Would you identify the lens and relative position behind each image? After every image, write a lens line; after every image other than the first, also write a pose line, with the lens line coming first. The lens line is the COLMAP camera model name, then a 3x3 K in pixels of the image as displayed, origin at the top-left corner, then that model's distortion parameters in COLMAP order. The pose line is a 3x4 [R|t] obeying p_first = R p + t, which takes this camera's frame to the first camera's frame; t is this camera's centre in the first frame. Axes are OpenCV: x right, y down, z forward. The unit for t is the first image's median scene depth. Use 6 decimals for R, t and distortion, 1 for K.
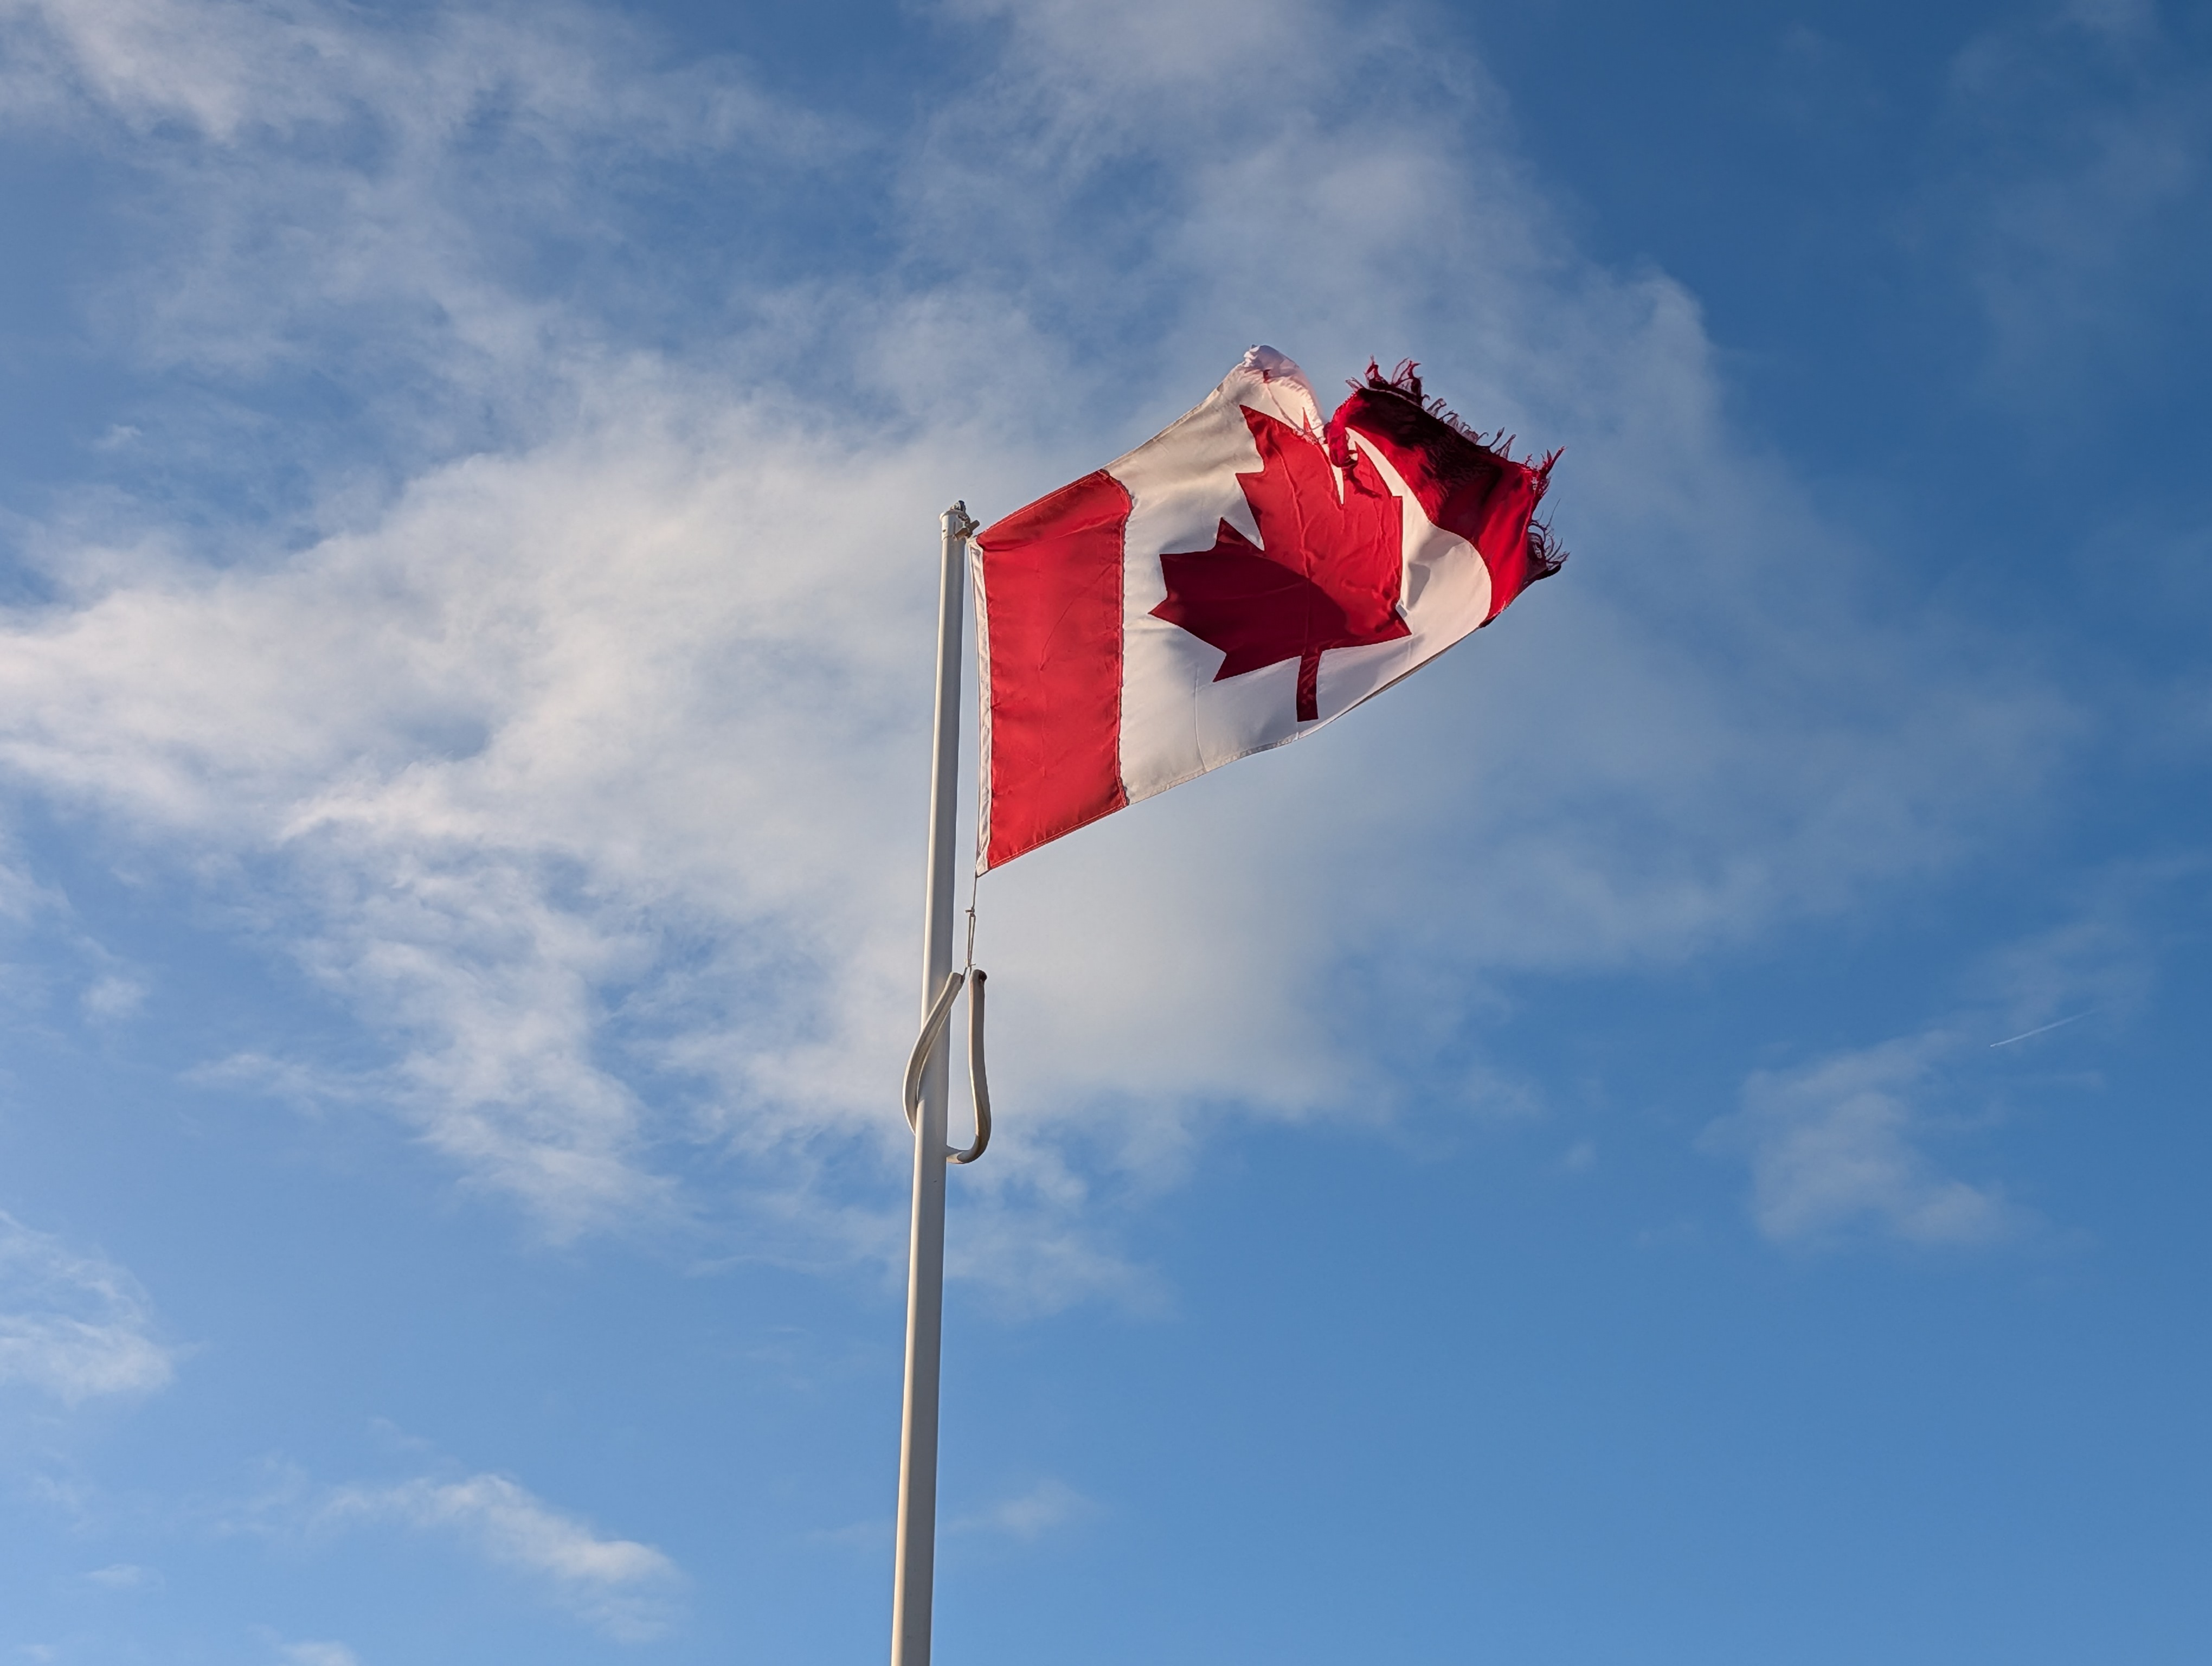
lens RADIAL K [[1556.3, 0, 1106.0], [0, 1556.3, 833.0], [0, 0, 1]] dist [0.006952, 0.005936]
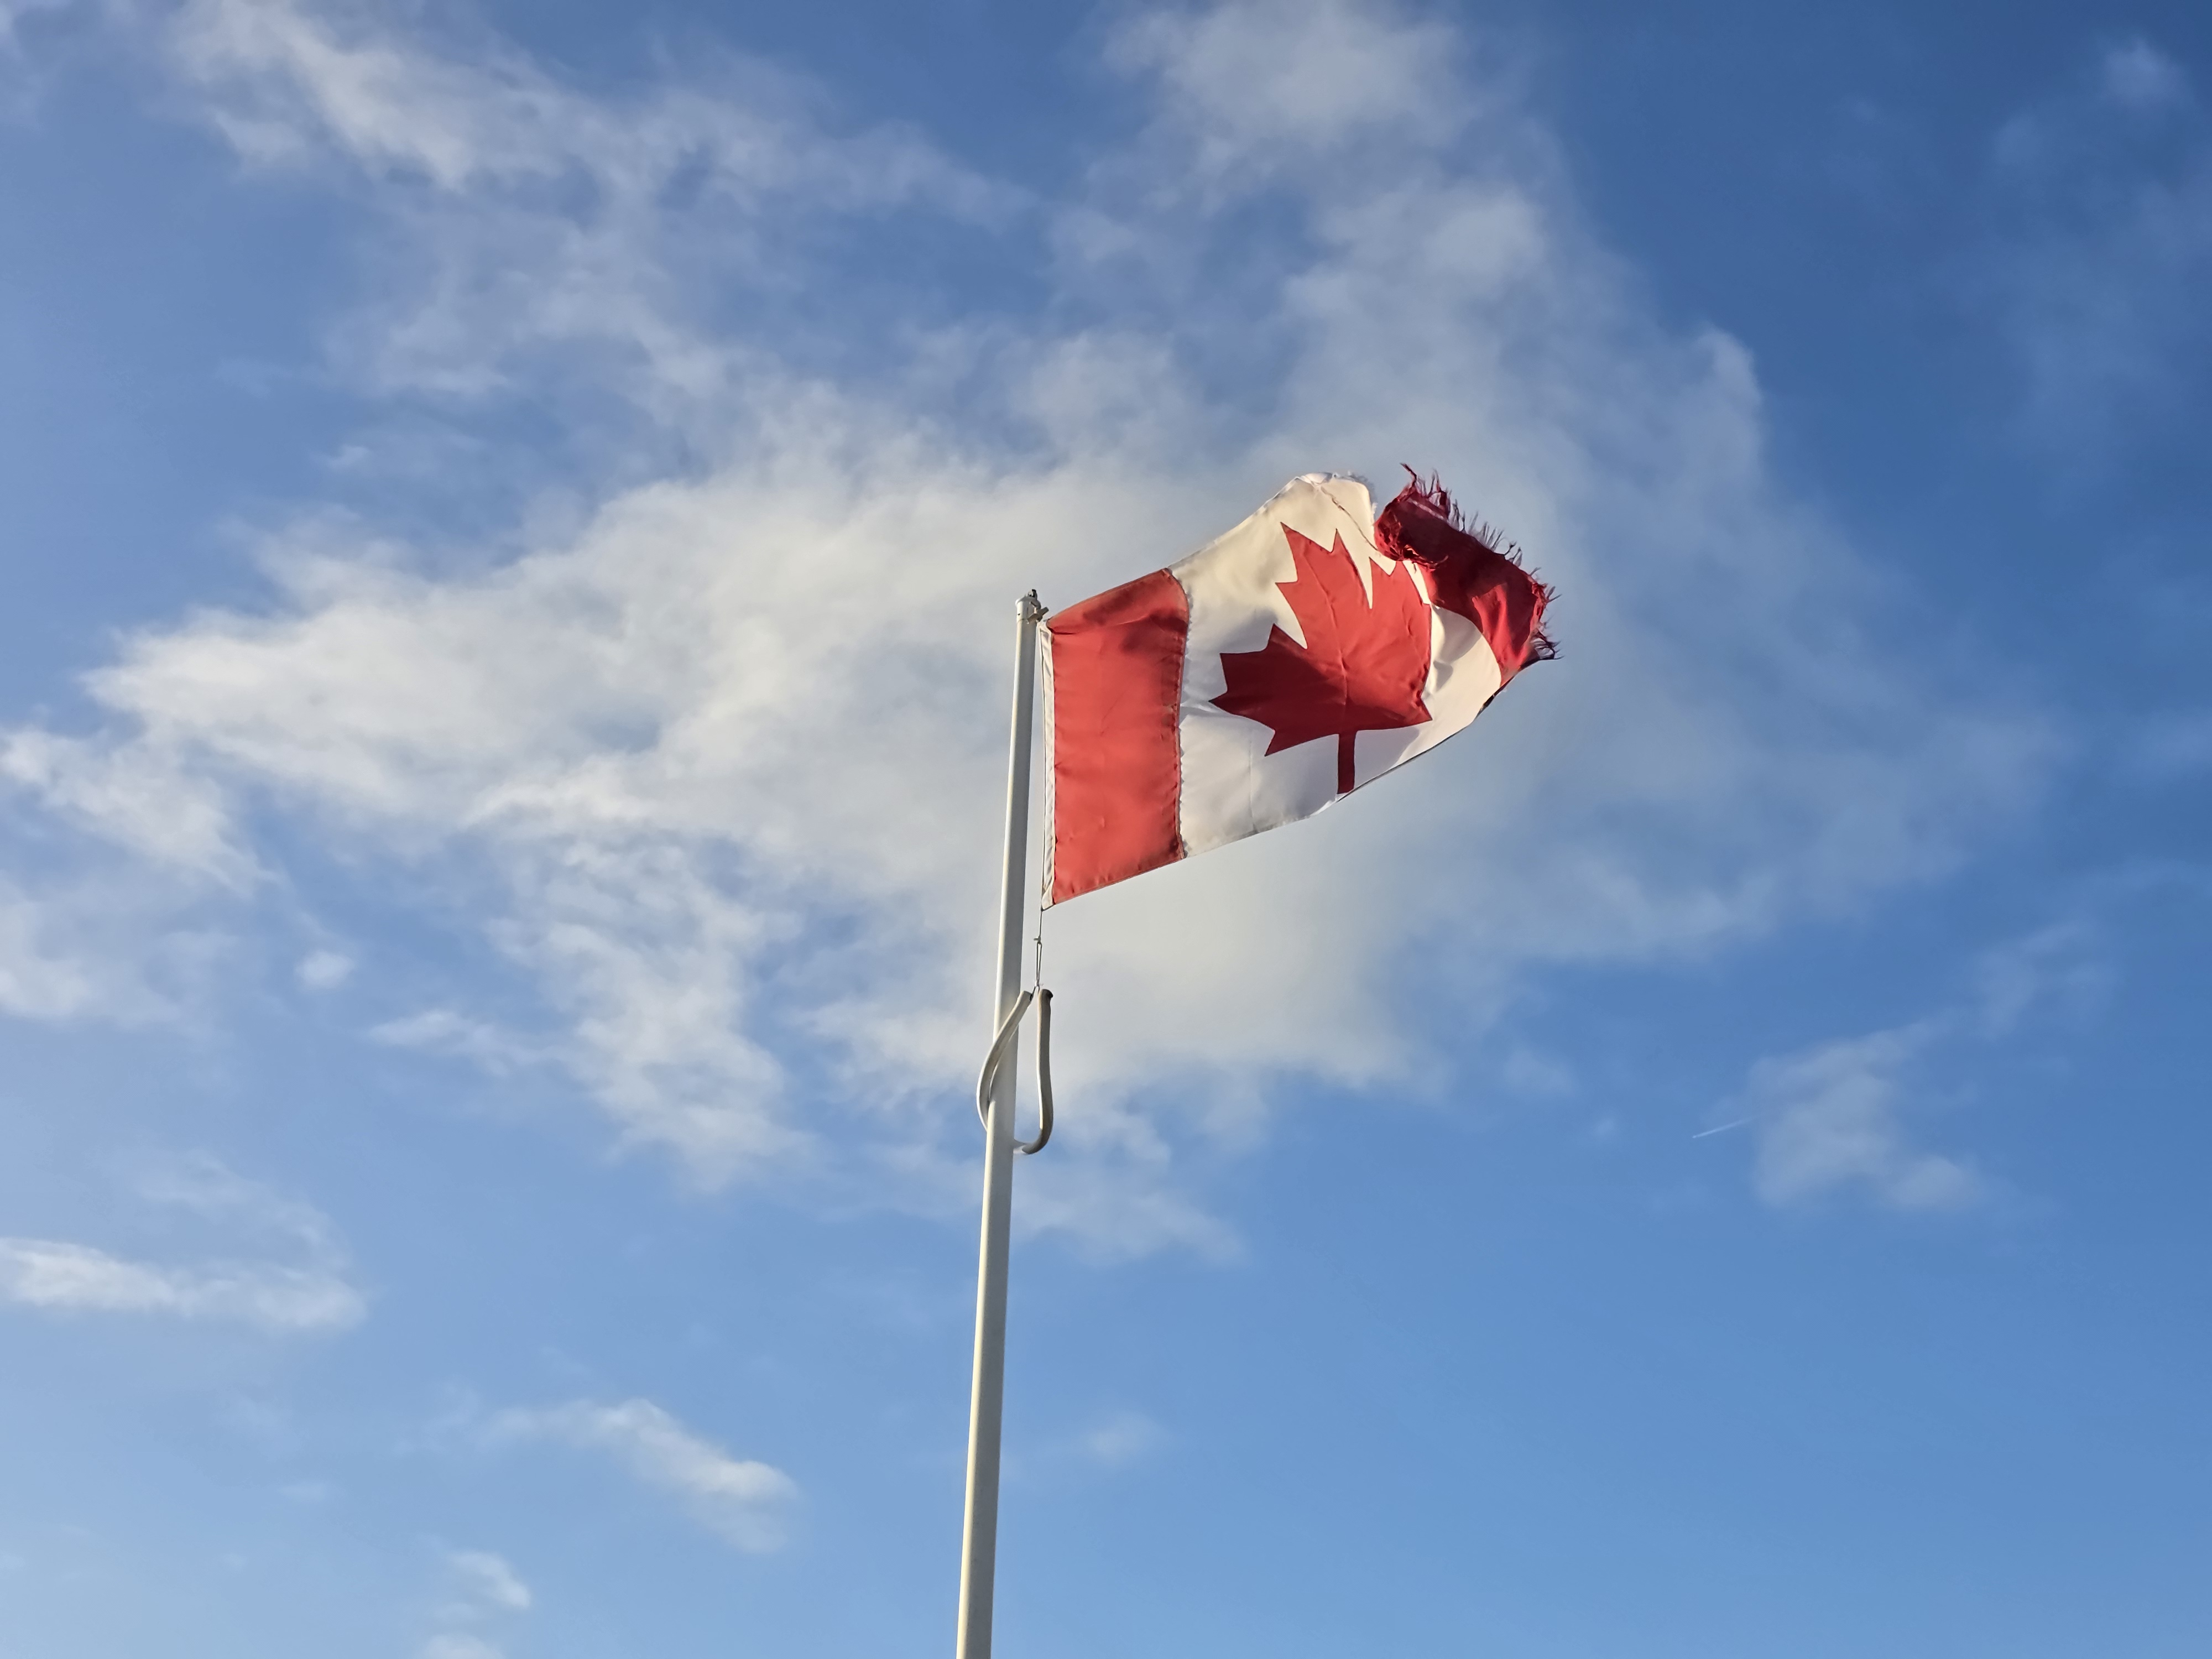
lens RADIAL K [[2984.9, 0, 1169.9], [0, 2984.9, 840.6], [0, 0, 1]] dist [0.081144, -0.099279]
pose [[0.985883, 0.025353, -0.165506, 0.302295], [-0.035044, 0.997821, -0.055903, 0.116092], [0.163728, 0.060914, 0.984623, -1.007424]]
